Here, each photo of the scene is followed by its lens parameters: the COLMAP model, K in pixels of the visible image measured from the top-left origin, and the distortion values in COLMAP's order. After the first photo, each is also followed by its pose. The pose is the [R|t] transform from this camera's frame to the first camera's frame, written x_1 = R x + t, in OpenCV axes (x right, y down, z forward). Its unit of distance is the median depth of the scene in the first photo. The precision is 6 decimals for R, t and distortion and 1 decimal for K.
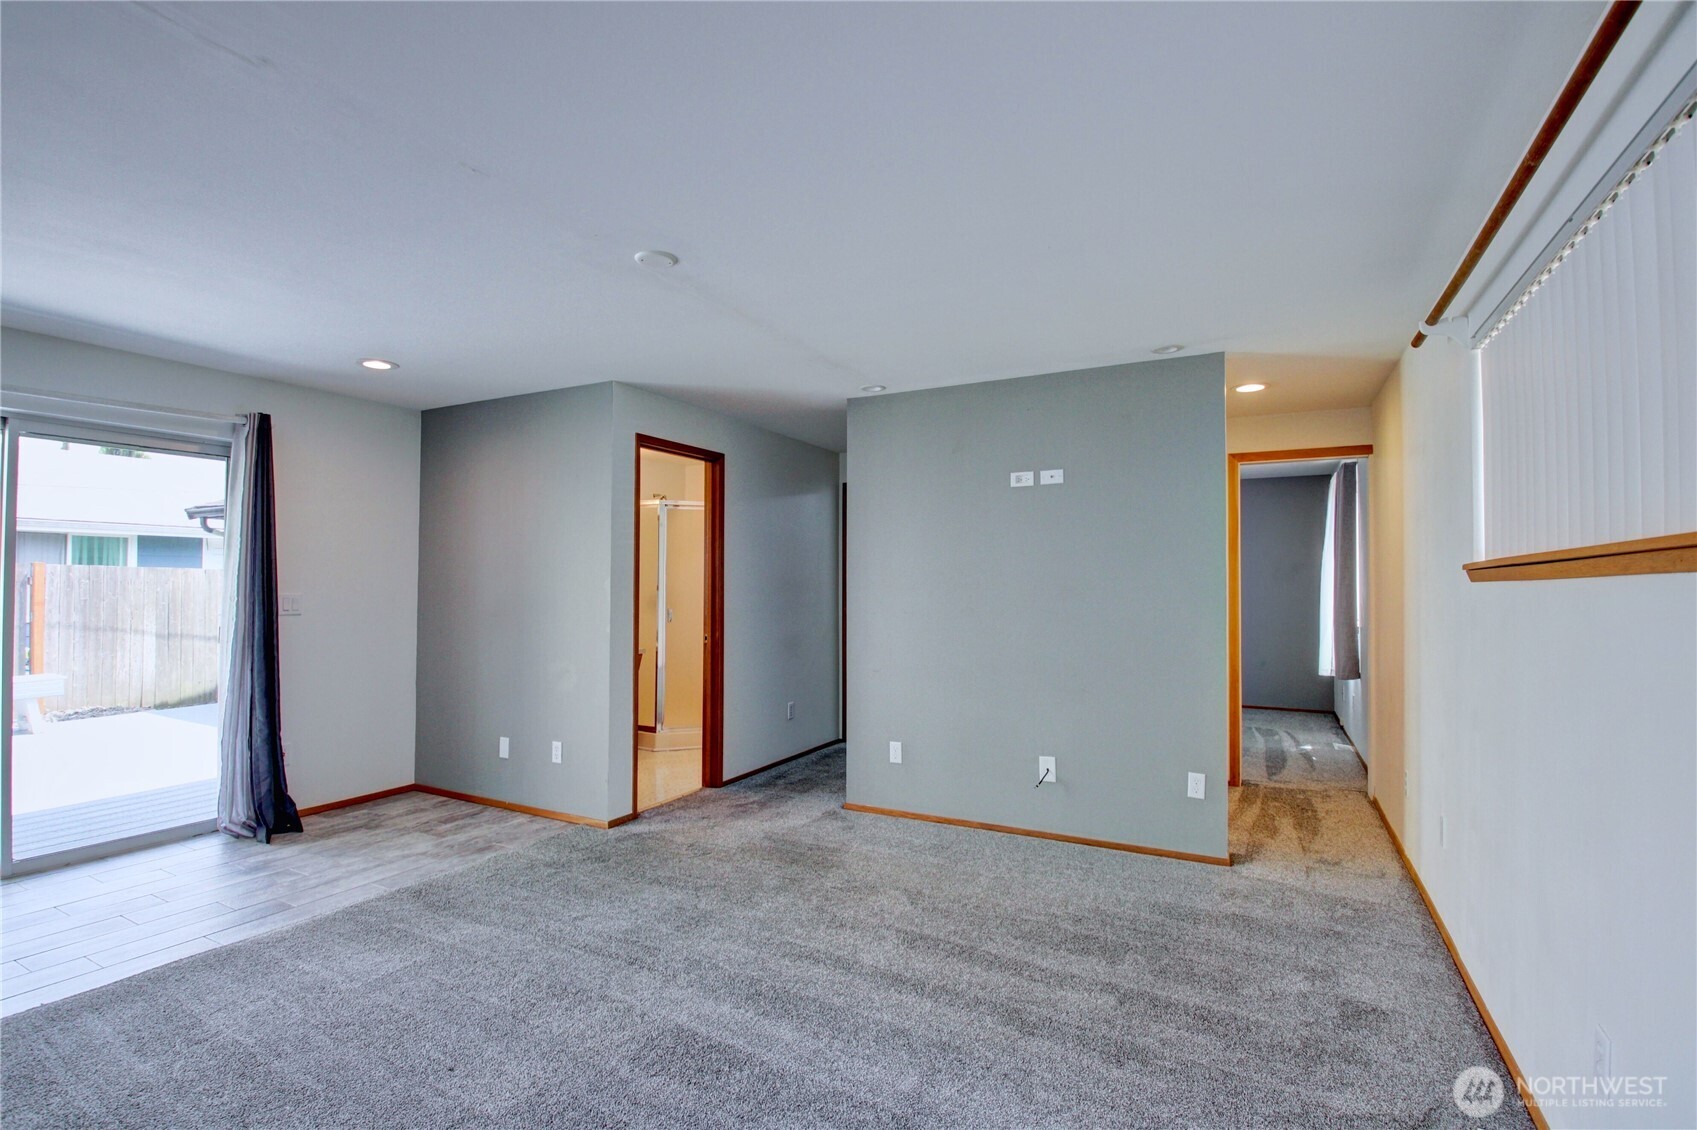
lens RADIAL K [[787.0, 0, 849.9], [0, 787.0, 568.6], [0, 0, 1]] dist [0.018486, -0.026759]
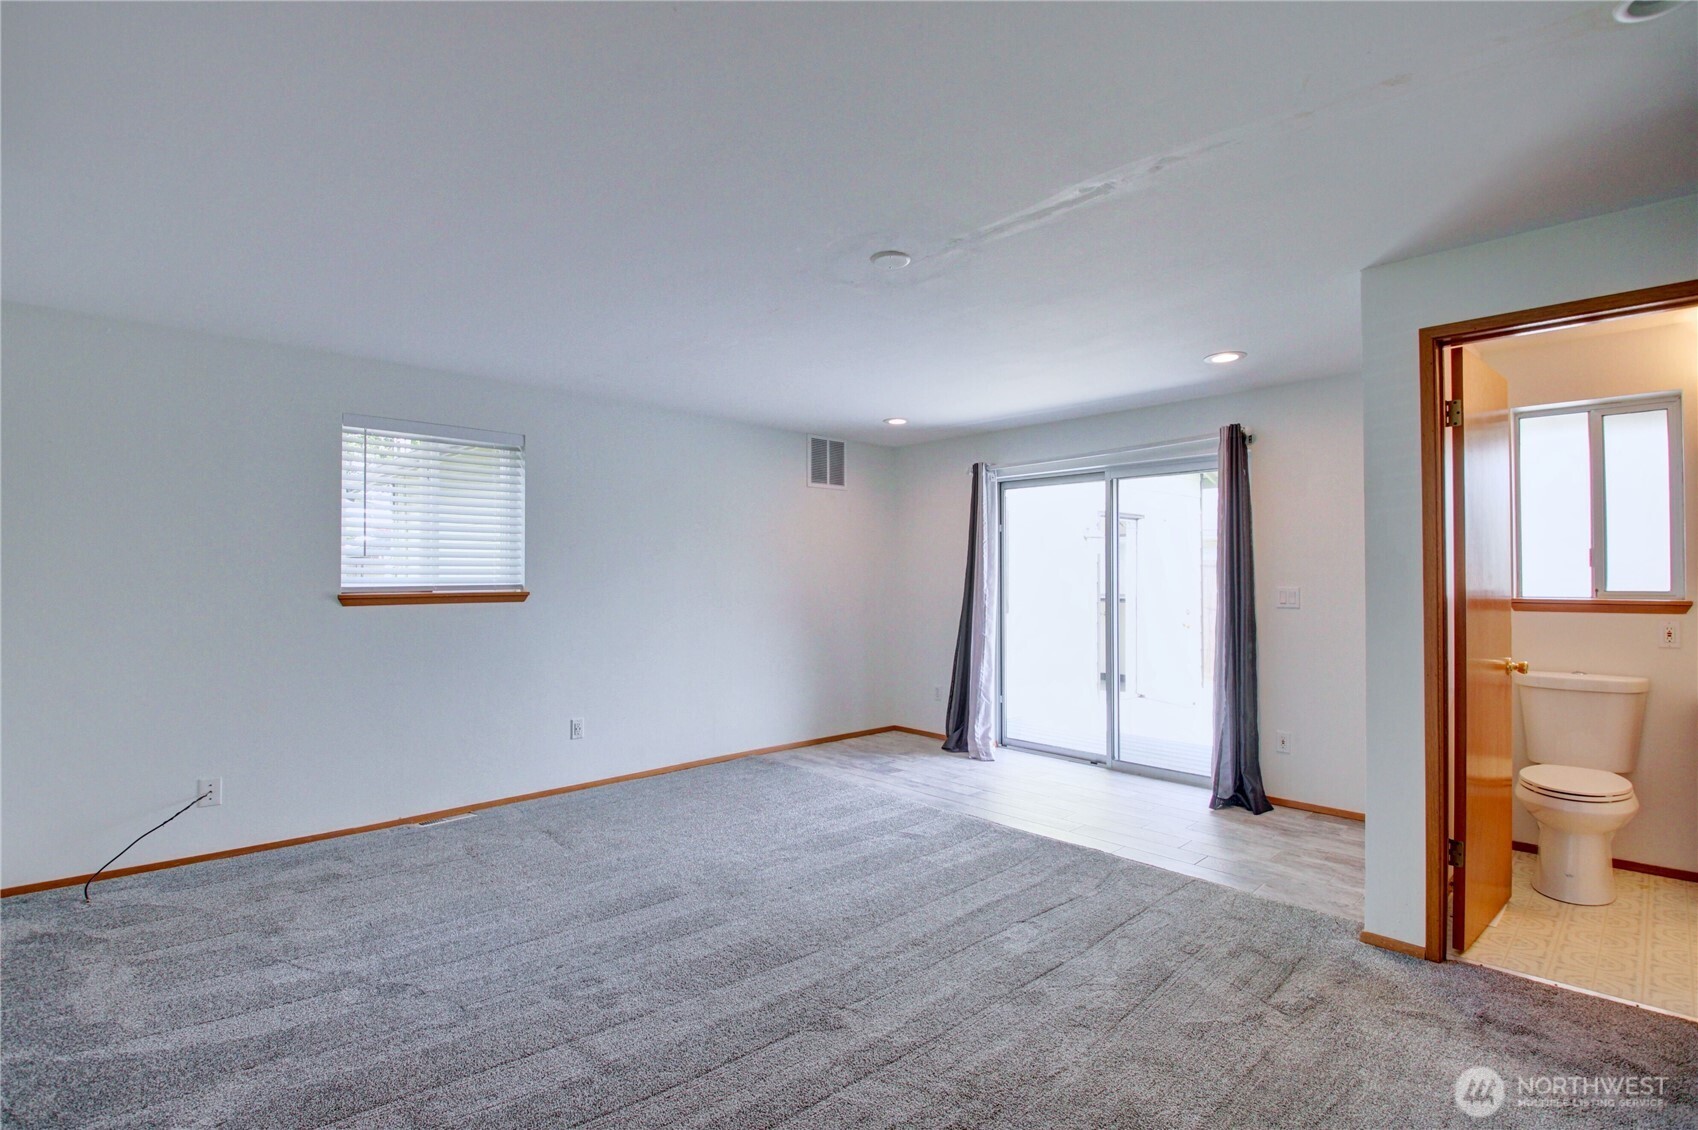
lens RADIAL K [[795.1, 0, 840.6], [0, 795.1, 571.4], [0, 0, 1]] dist [0.017198, -0.027226]
pose [[-0.313677, -0.013882, -0.949428, 0.474685], [0.015691, 0.999681, -0.019801, 0.023216], [0.949400, -0.021108, -0.313359, 0.797166]]
